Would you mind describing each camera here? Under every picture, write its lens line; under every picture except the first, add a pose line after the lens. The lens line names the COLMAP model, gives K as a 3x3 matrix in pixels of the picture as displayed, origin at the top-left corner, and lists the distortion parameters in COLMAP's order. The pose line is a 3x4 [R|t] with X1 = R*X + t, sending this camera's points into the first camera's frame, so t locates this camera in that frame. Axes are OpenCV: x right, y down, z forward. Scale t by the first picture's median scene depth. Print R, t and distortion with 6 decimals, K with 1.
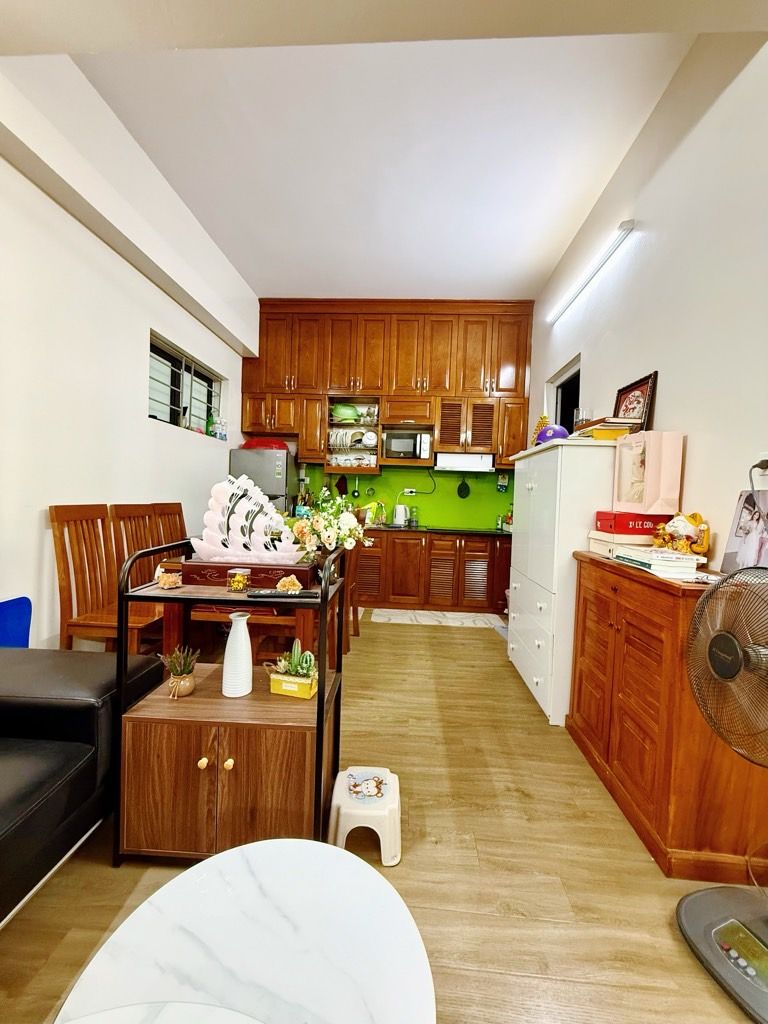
lens RADIAL K [[408.3, 0, 384.6], [0, 408.3, 509.4], [0, 0, 1]] dist [-0.001475, -0.000193]
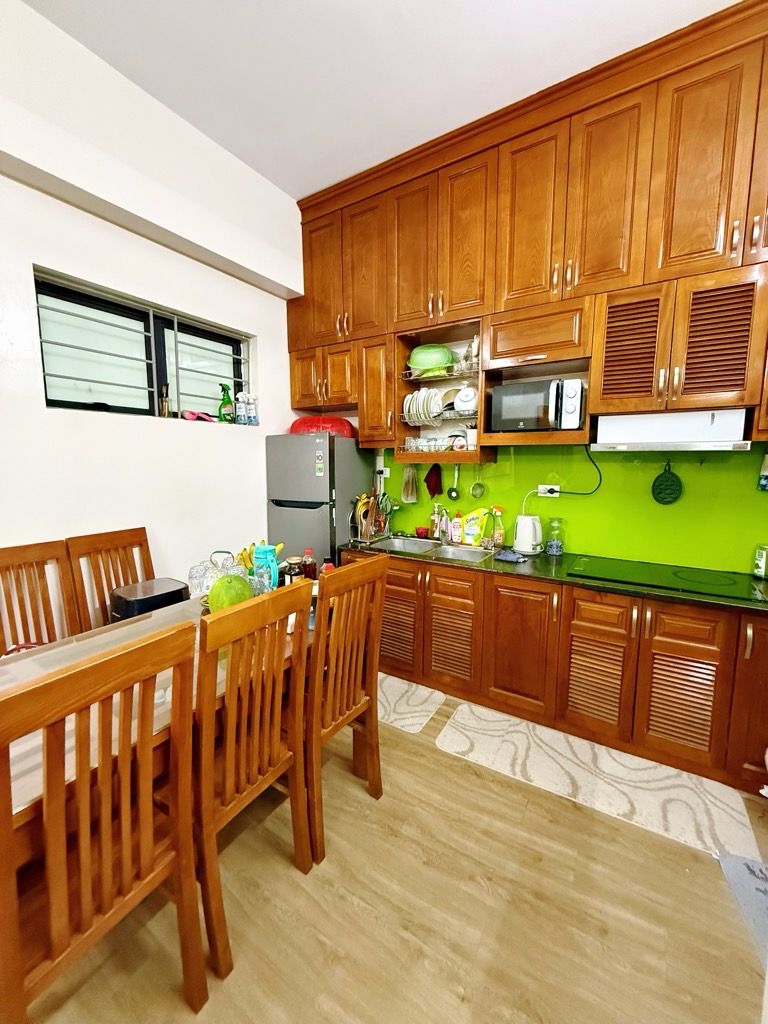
lens RADIAL K [[408.3, 0, 381.4], [0, 408.3, 508.9], [0, 0, 1]] dist [-0.001475, -0.000193]
pose [[0.880466, 0.021994, -0.473598, 0.134627], [0.017510, 0.996733, 0.078842, -0.071179], [0.473785, -0.077710, 0.877205, 0.446389]]
